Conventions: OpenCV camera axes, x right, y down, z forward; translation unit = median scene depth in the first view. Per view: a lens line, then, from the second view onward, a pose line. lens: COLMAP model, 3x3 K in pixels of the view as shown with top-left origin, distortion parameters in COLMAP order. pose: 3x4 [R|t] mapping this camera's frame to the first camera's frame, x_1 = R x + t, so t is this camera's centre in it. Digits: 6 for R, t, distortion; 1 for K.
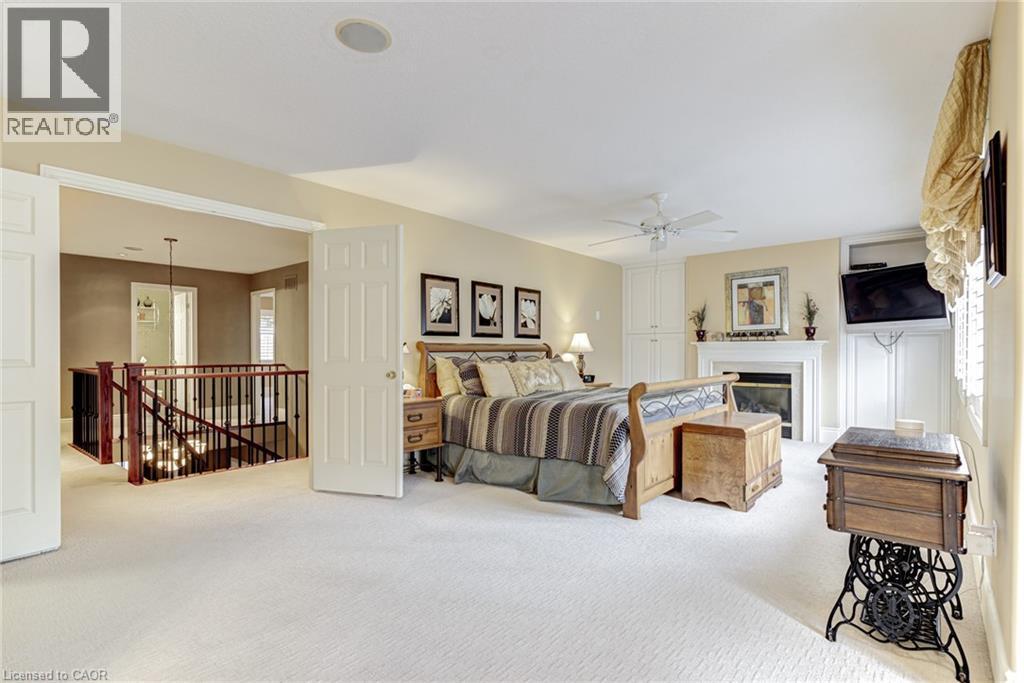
lens RADIAL K [[496.8, 0, 509.7], [0, 496.8, 351.8], [0, 0, 1]] dist [-0.003251, -0.000962]
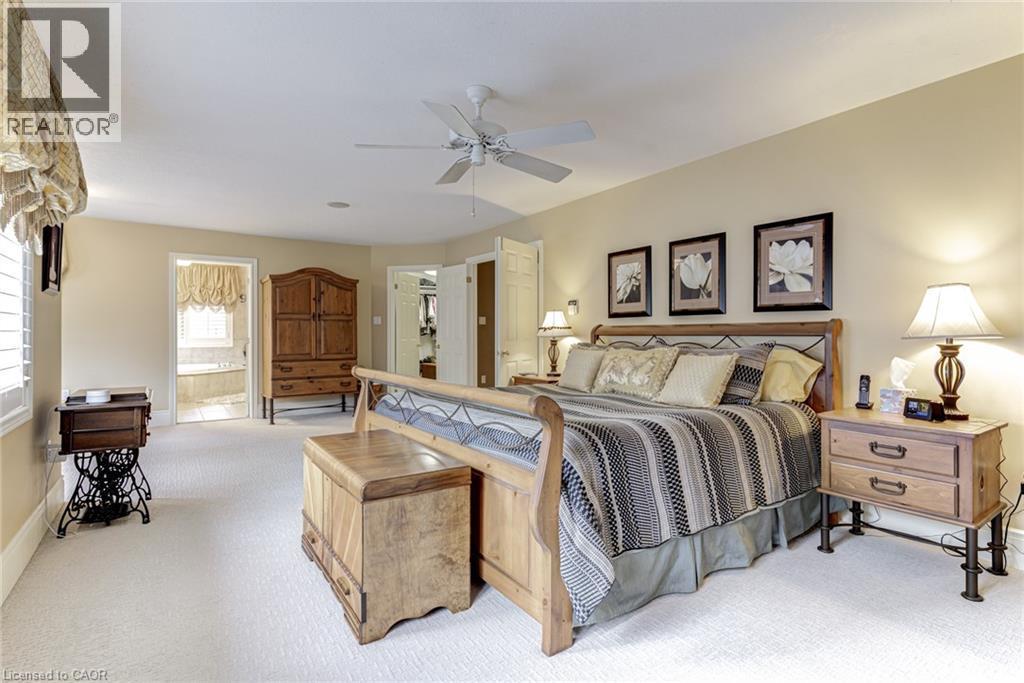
lens RADIAL K [[496.8, 0, 512.1], [0, 496.8, 334.4], [0, 0, 1]] dist [-0.003251, -0.000962]
pose [[-0.248057, 0.003920, -0.968738, 0.684986], [0.001529, 0.999992, 0.003655, -0.004486], [0.968744, -0.000575, -0.248061, 0.905196]]
